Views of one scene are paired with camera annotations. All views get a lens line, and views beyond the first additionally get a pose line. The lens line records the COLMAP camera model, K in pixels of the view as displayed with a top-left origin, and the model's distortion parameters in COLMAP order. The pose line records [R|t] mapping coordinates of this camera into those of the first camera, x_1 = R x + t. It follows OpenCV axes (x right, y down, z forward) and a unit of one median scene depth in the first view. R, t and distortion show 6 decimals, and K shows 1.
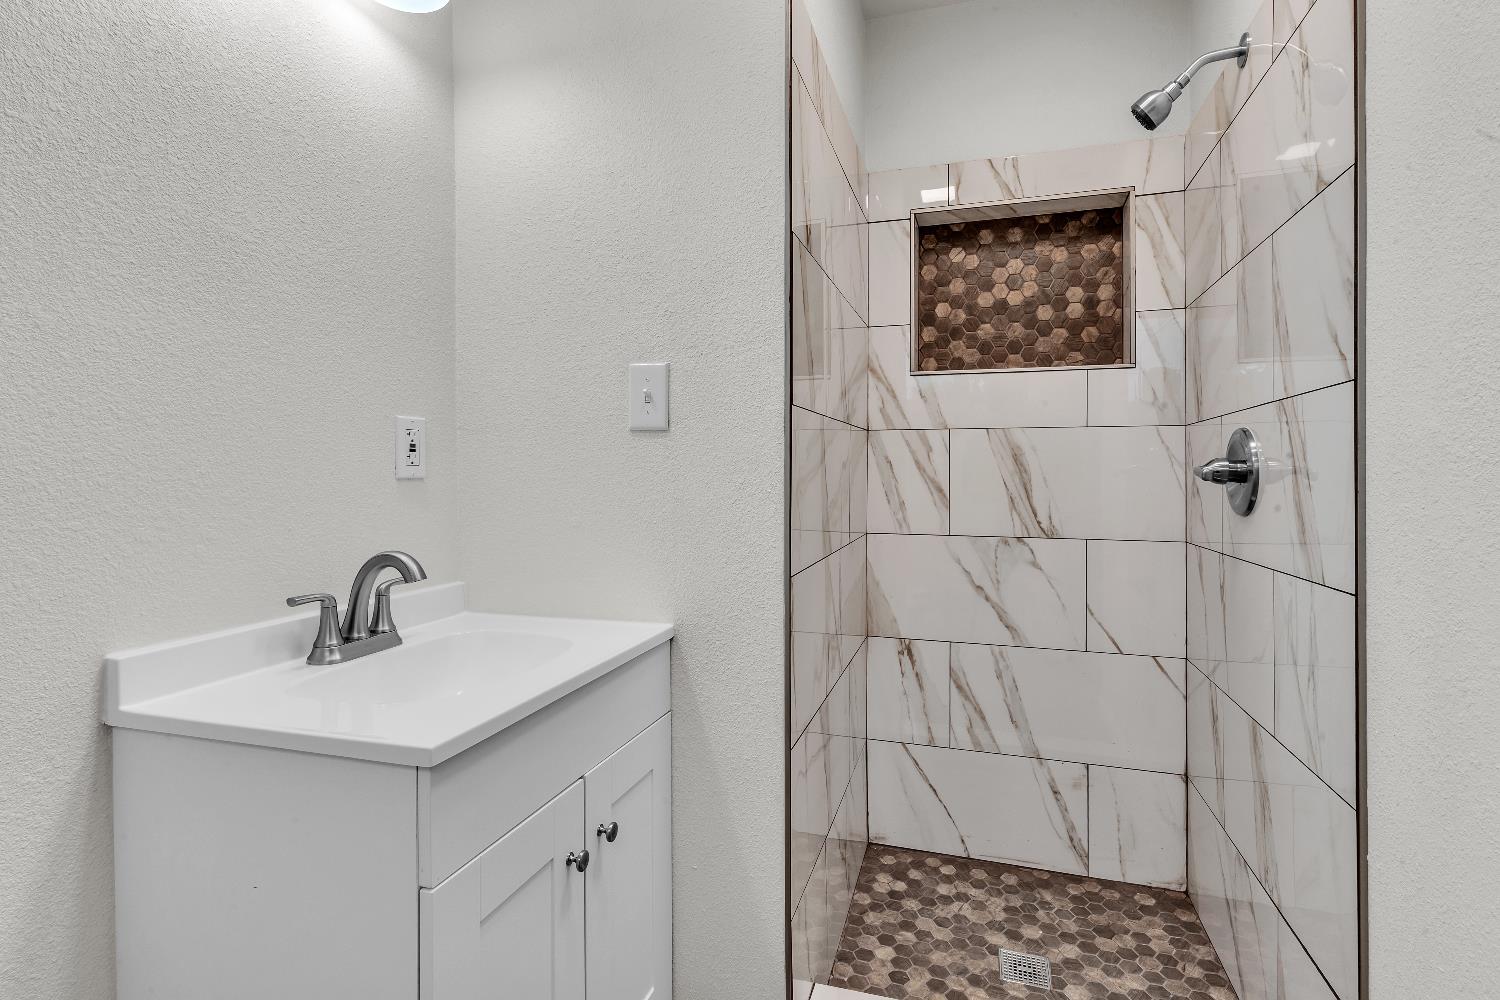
lens RADIAL K [[725.9, 0, 752.4], [0, 725.9, 491.0], [0, 0, 1]] dist [0.002603, -0.000973]
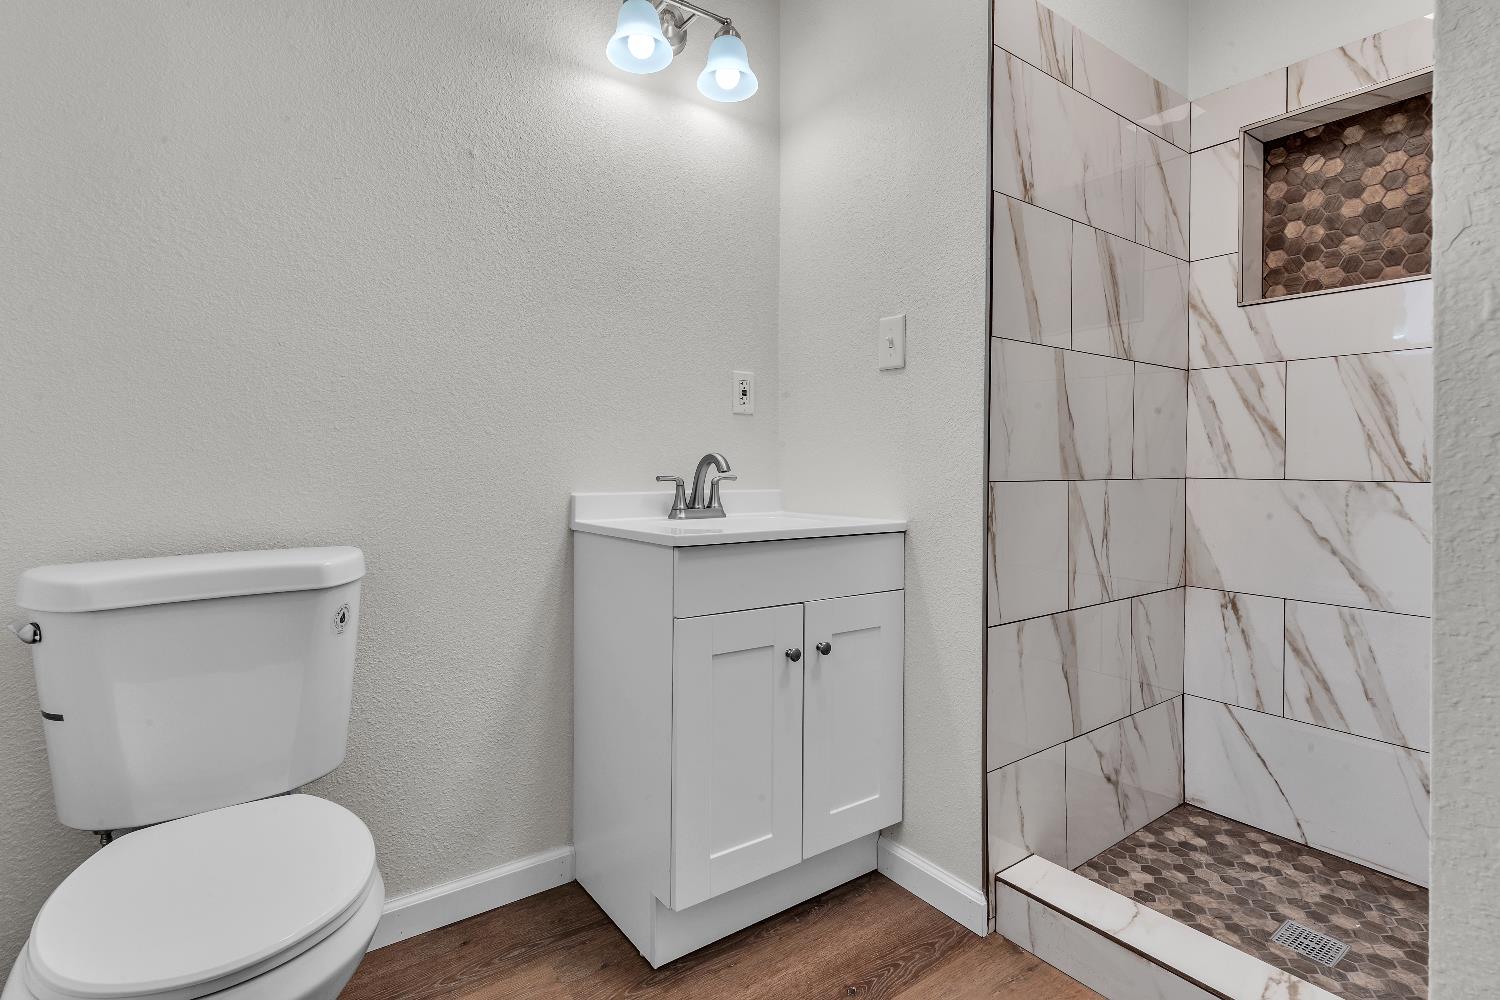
lens RADIAL K [[725.9, 0, 751.8], [0, 725.9, 492.1], [0, 0, 1]] dist [0.002603, -0.000973]
pose [[0.806102, 0.025570, -0.591224, 0.275260], [-0.021315, 0.999672, 0.014173, 0.078860], [0.591392, 0.001178, 0.806383, -0.119455]]
